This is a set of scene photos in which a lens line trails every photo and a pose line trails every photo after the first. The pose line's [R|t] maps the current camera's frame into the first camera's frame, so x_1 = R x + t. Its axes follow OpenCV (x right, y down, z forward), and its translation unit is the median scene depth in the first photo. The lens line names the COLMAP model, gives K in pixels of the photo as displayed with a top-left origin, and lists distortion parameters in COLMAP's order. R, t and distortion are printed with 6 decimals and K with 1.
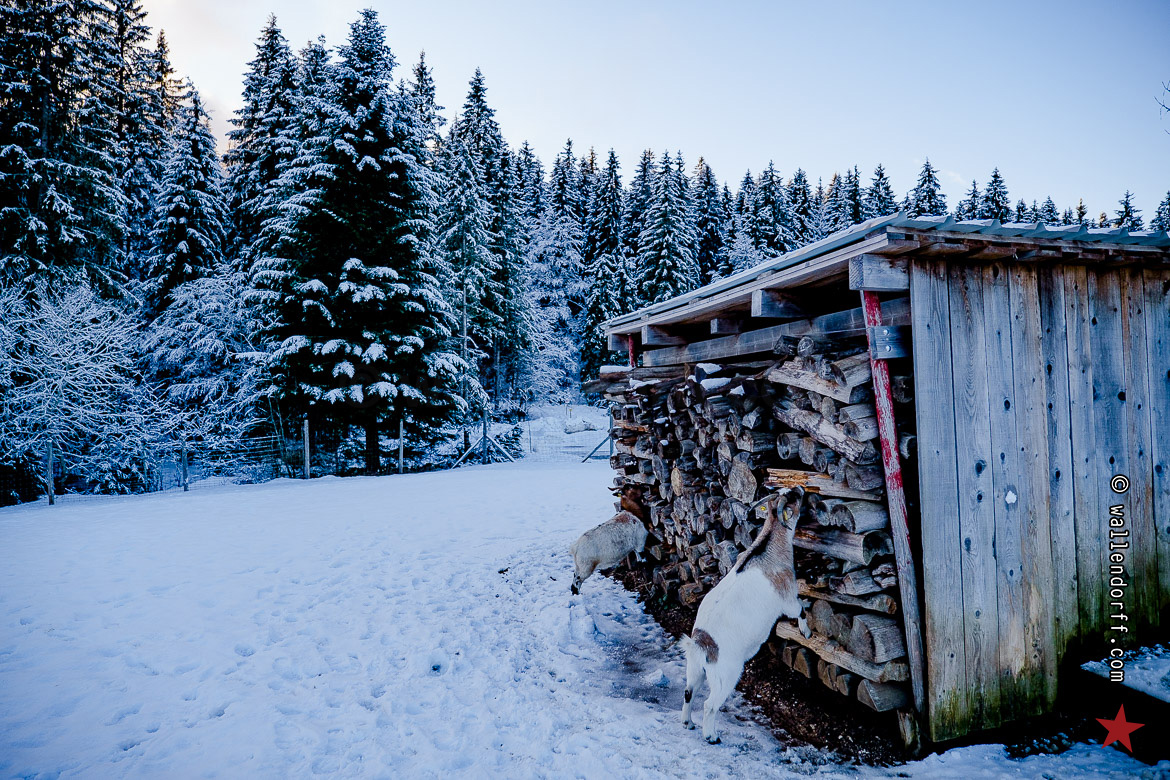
lens RADIAL K [[807.4, 0, 583.7], [0, 807.4, 389.7], [0, 0, 1]] dist [-0.002775, -0.002552]
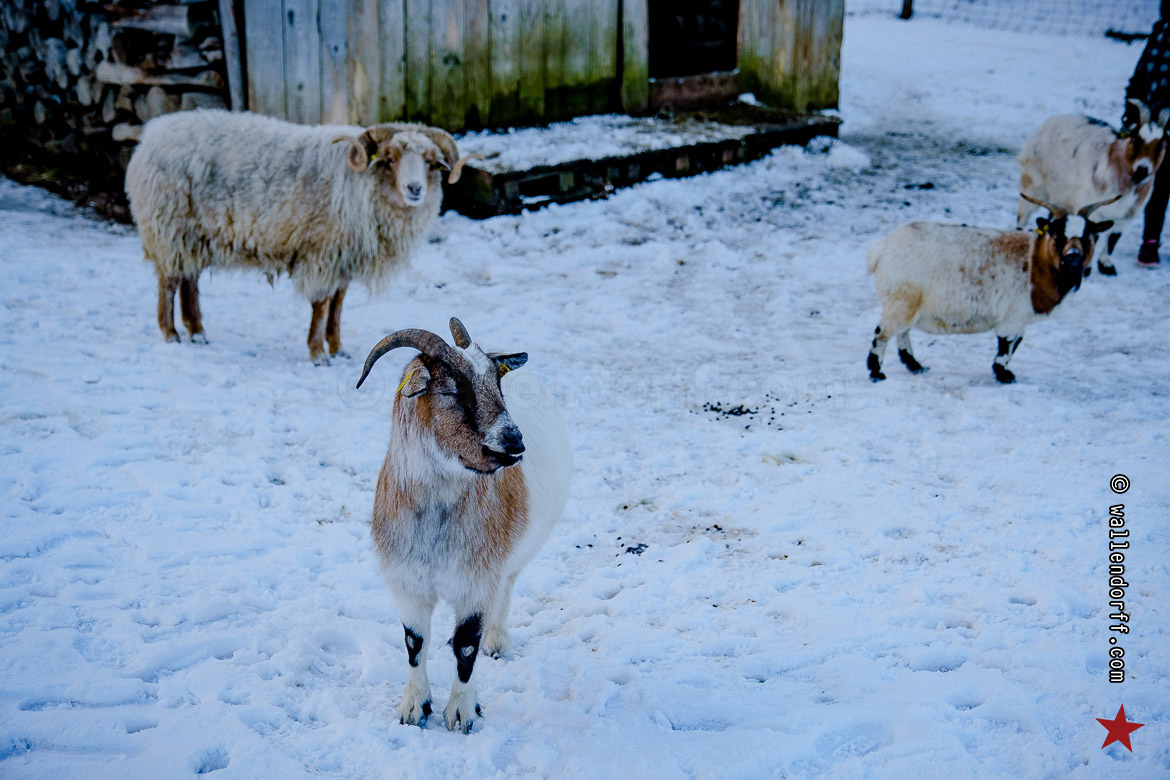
lens RADIAL K [[1805.4, 0, 581.4], [0, 1805.4, 391.1], [0, 0, 1]] dist [0.144288, 0.000000]
pose [[0.916307, -0.055885, 0.396559, -0.115387], [-0.055404, 0.963004, 0.263730, 0.021162], [-0.396627, -0.263628, 0.879311, -1.223540]]
